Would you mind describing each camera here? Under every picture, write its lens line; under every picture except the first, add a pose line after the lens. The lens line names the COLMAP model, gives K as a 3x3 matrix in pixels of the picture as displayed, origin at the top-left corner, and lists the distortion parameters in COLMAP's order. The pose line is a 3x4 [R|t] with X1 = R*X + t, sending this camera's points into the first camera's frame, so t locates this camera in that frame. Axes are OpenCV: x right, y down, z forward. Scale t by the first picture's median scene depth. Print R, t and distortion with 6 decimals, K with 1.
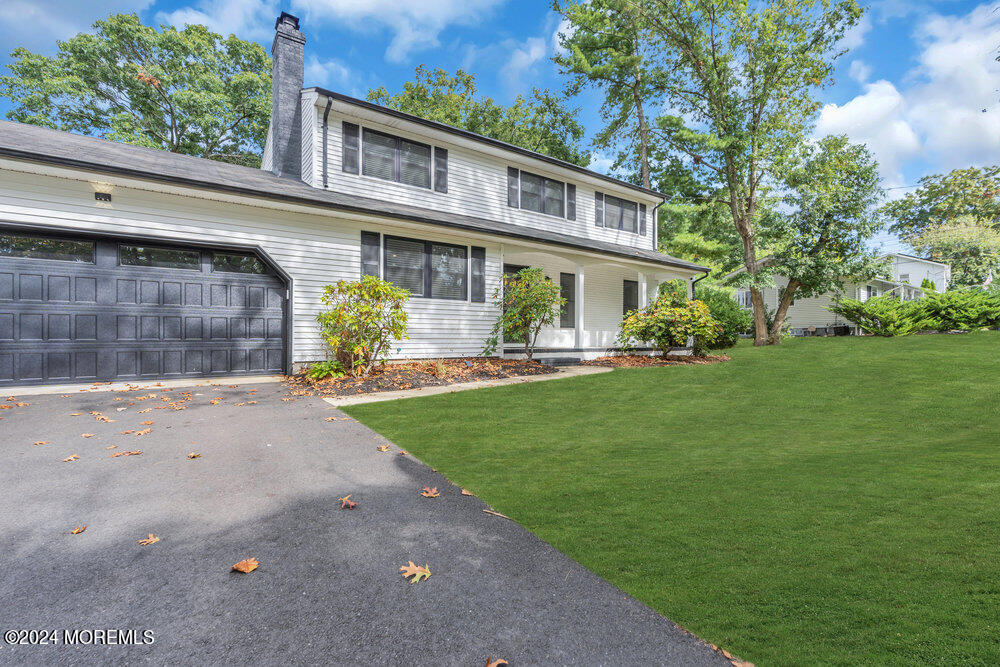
lens RADIAL K [[451.2, 0, 509.8], [0, 451.2, 339.9], [0, 0, 1]] dist [-0.005412, 0.003132]
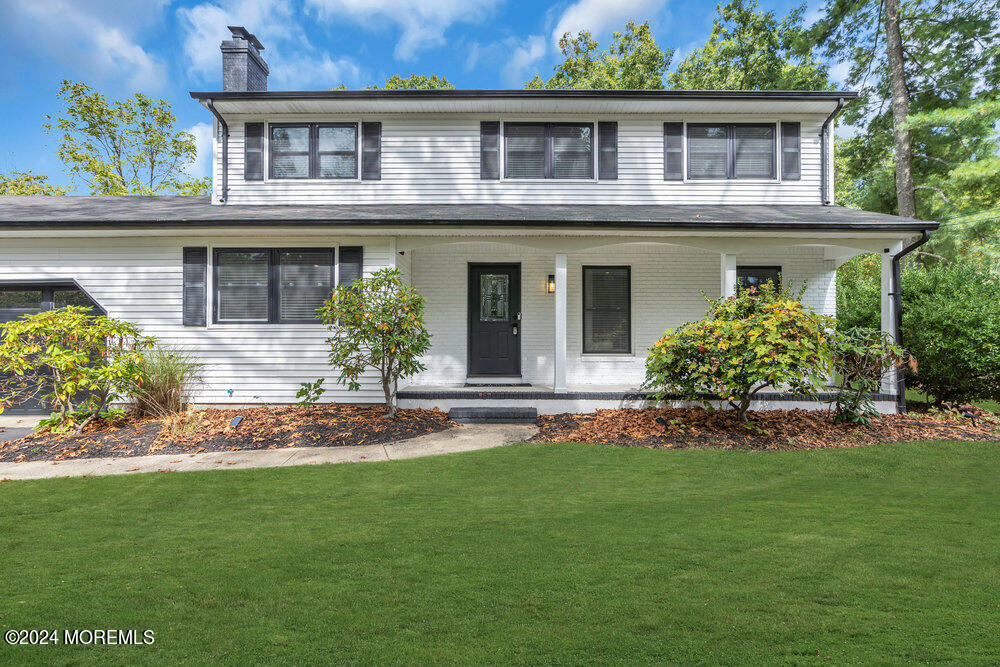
lens RADIAL K [[451.2, 0, 509.5], [0, 451.2, 348.8], [0, 0, 1]] dist [-0.005412, 0.003132]
pose [[0.809250, 0.008752, -0.587399, 0.425380], [-0.001437, 0.999916, 0.012919, -0.044517], [0.587462, -0.009611, 0.809194, 0.450632]]
